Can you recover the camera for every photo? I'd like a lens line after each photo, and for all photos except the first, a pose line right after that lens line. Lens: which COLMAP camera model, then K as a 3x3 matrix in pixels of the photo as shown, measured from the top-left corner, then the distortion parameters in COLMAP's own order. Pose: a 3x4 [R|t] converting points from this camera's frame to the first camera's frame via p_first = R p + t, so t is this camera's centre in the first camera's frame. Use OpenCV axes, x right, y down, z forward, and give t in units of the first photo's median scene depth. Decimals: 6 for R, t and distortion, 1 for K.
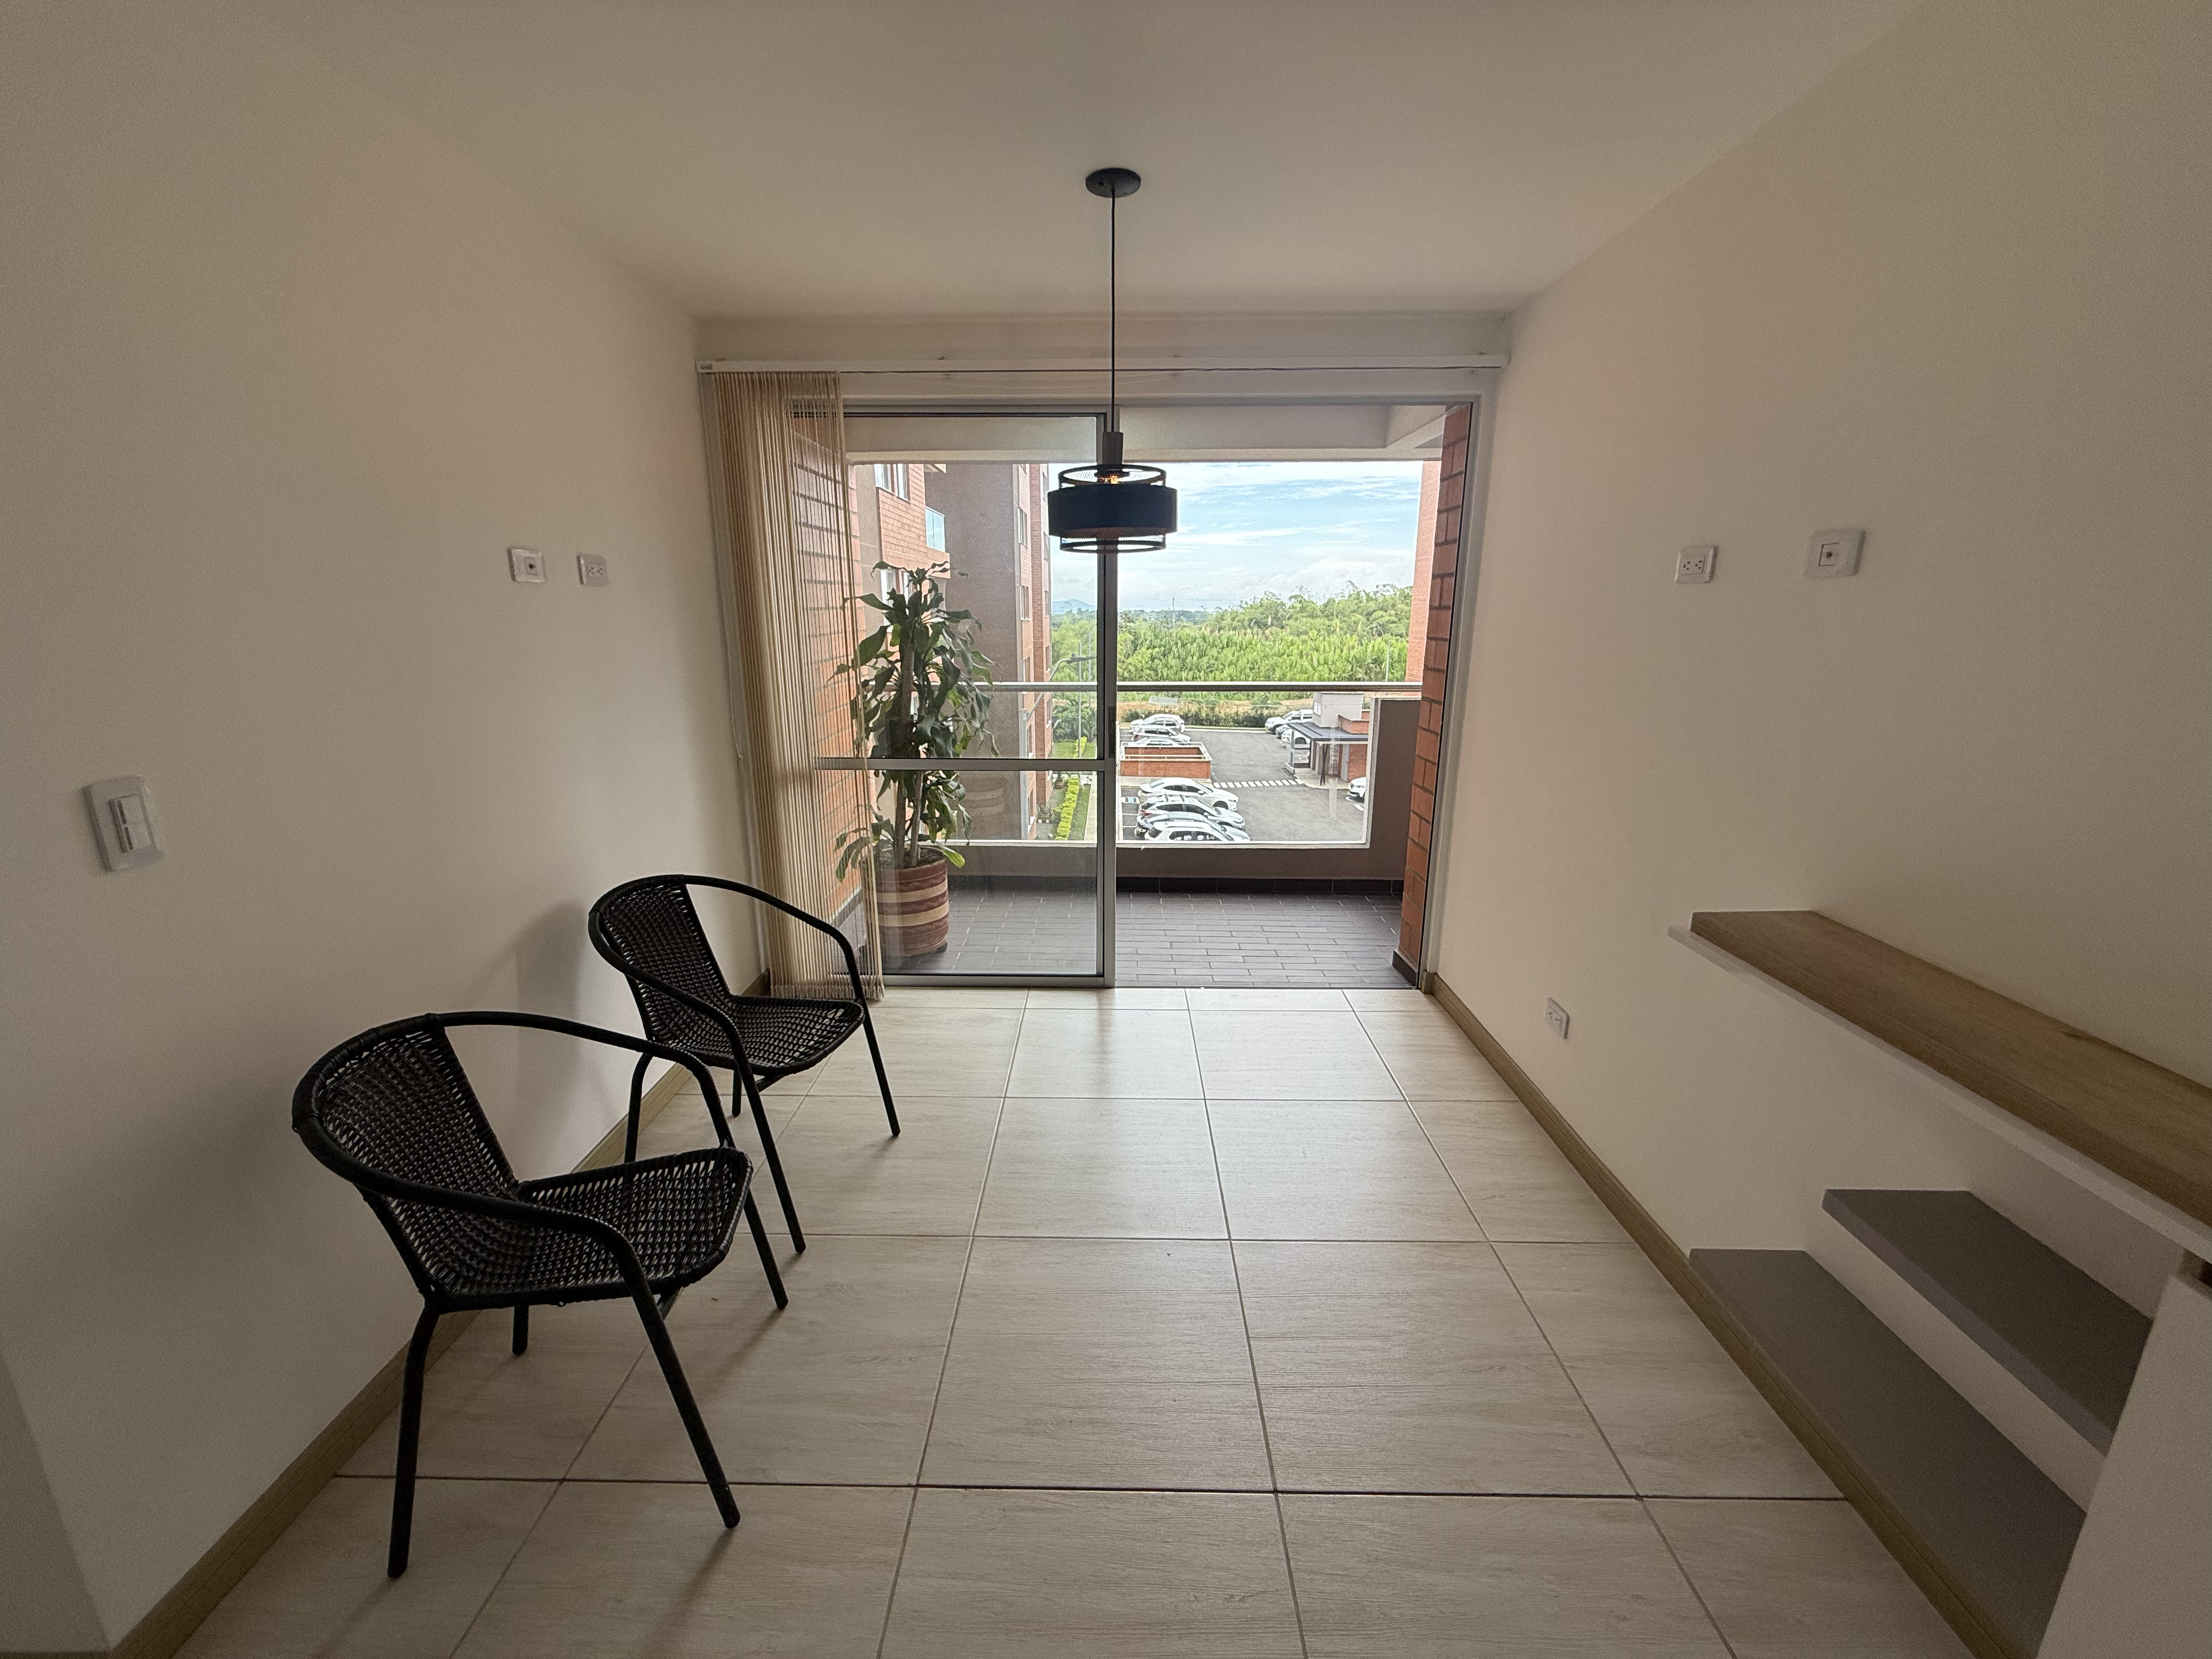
lens RADIAL K [[883.2, 0, 1101.1], [0, 883.2, 826.5], [0, 0, 1]] dist [-0.001477, 0.000557]
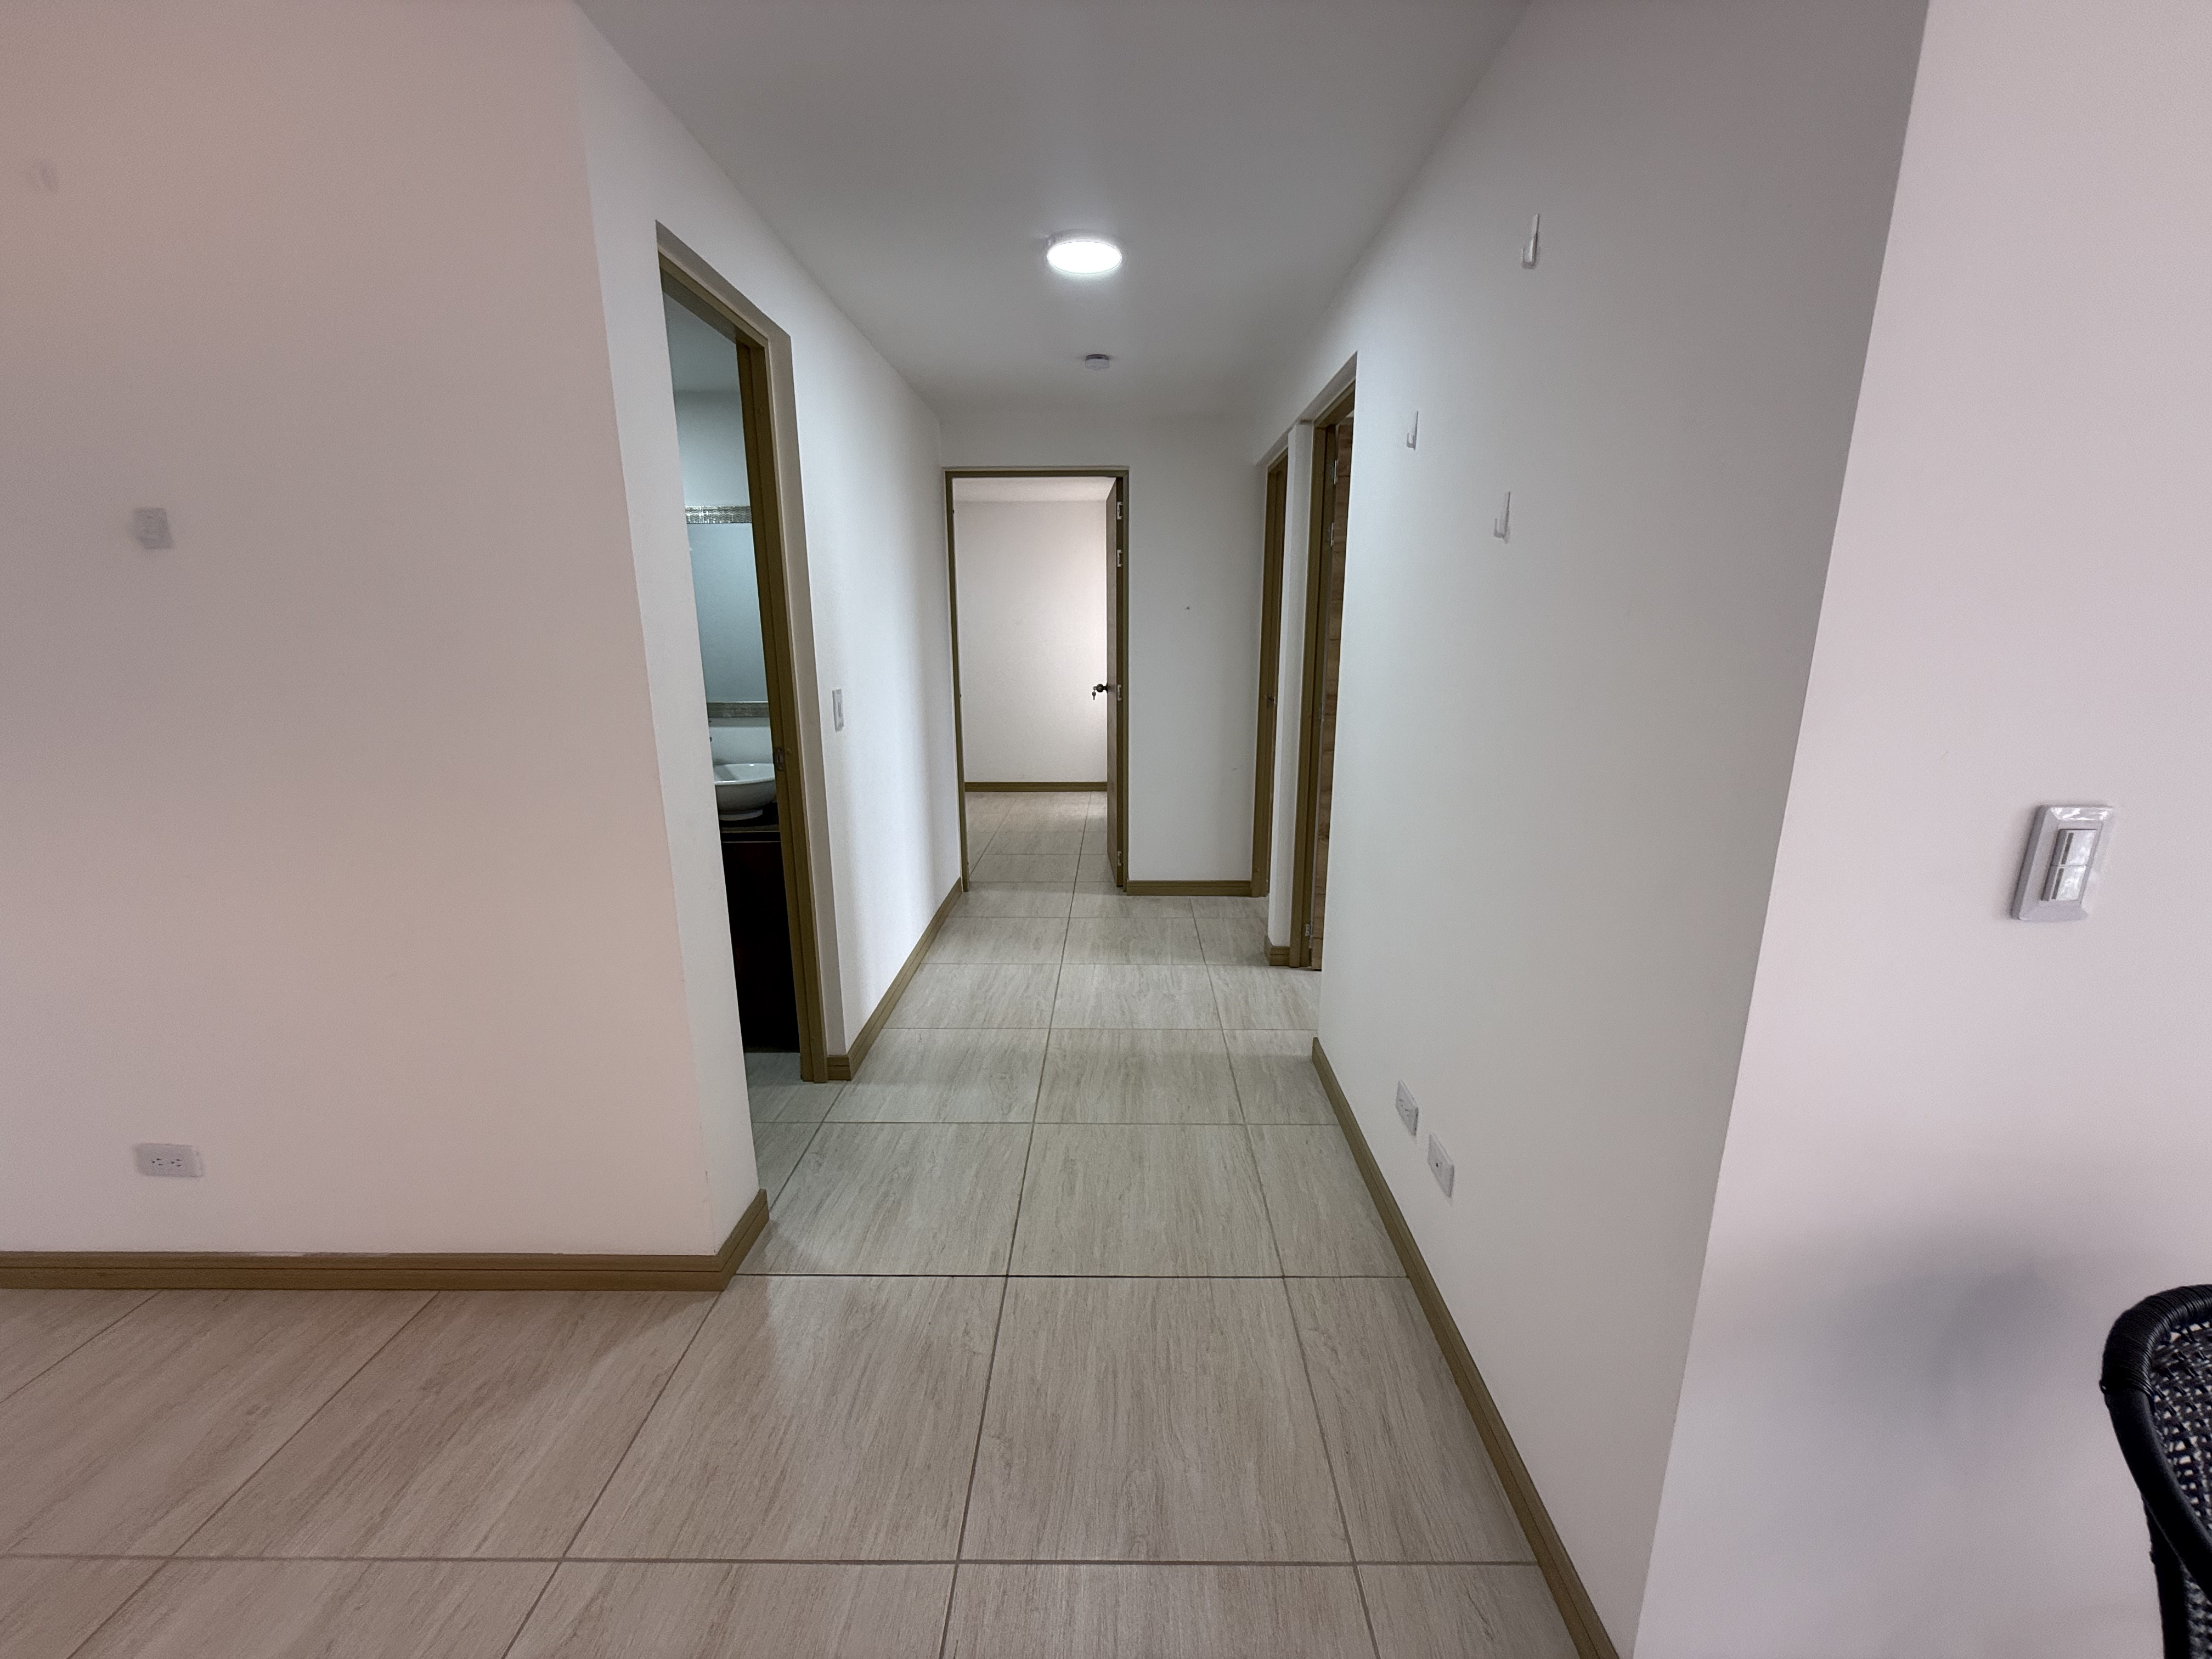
lens RADIAL K [[884.1, 0, 1111.3], [0, 884.1, 831.6], [0, 0, 1]] dist [-0.001280, 0.000461]
pose [[0.006505, 0.229658, -0.973250, -0.139508], [-0.241231, 0.944887, 0.221353, 0.000233], [0.970446, 0.233338, 0.061547, 0.063579]]
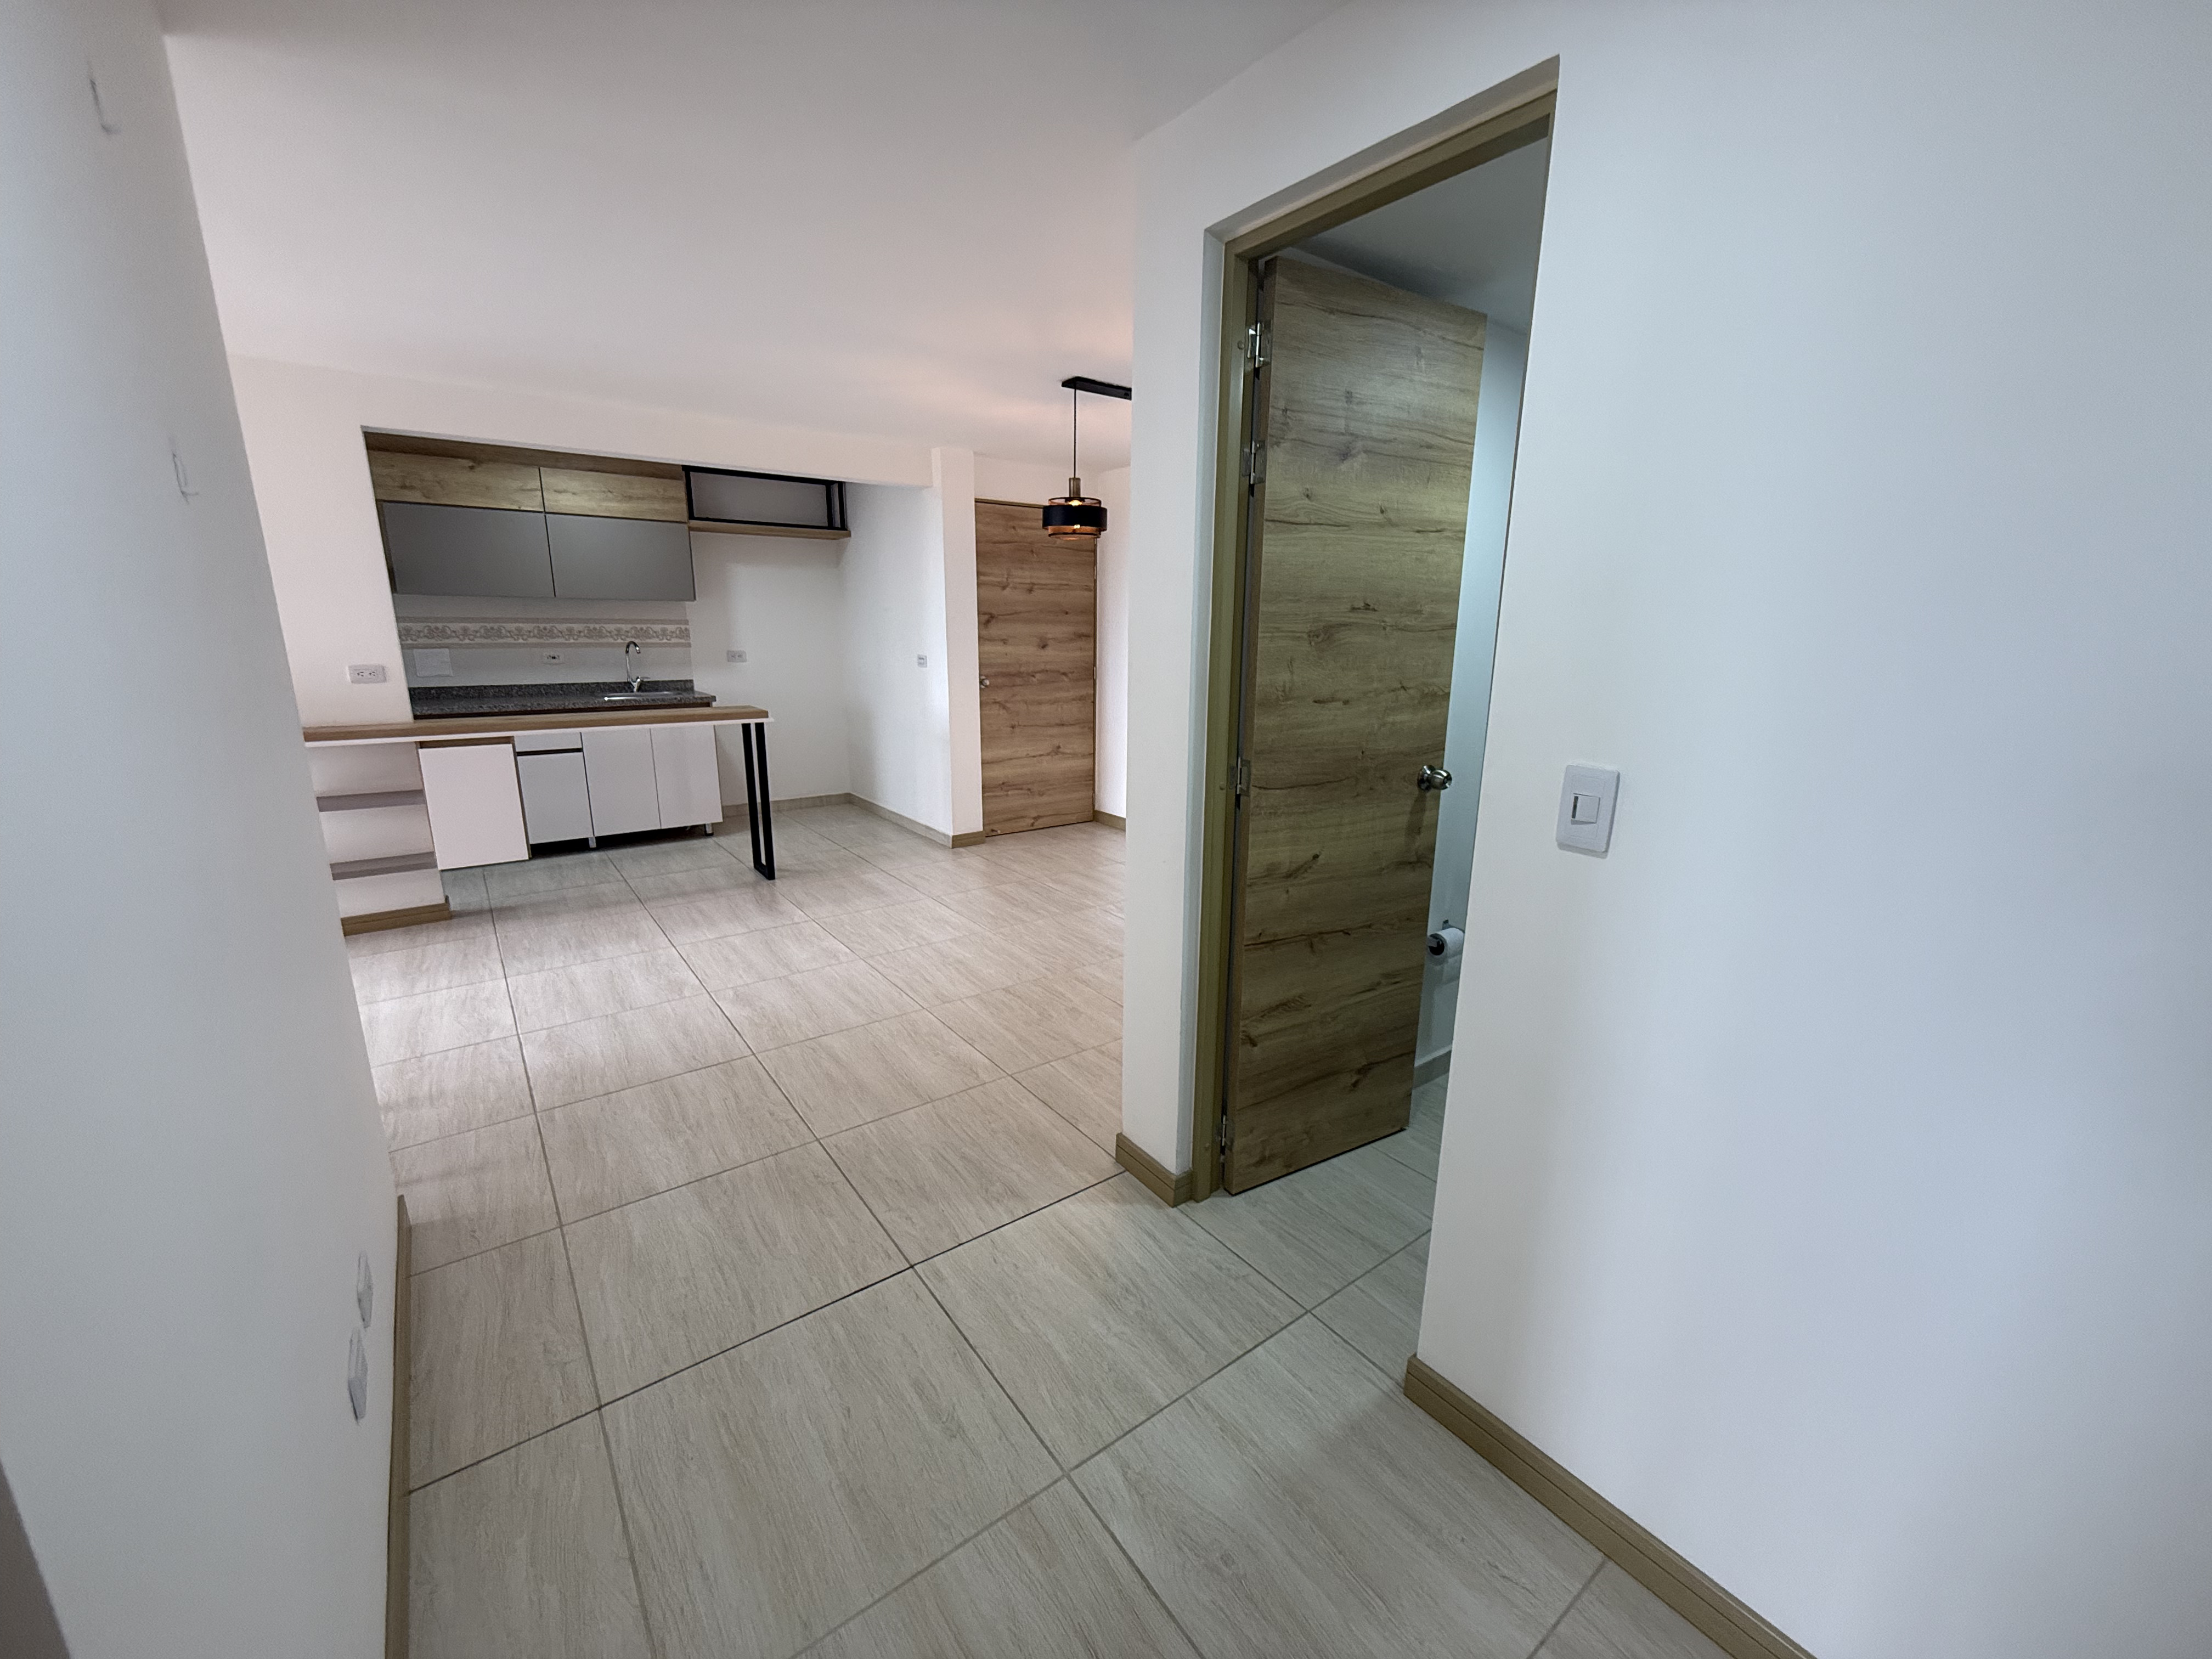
lens RADIAL K [[884.1, 0, 1111.3], [0, 884.1, 831.6], [0, 0, 1]] dist [-0.001280, 0.000461]
pose [[-0.613569, -0.189725, 0.766510, -1.078707], [0.180161, 0.911469, 0.369820, -0.032279], [-0.768814, 0.365005, -0.525068, 0.196753]]
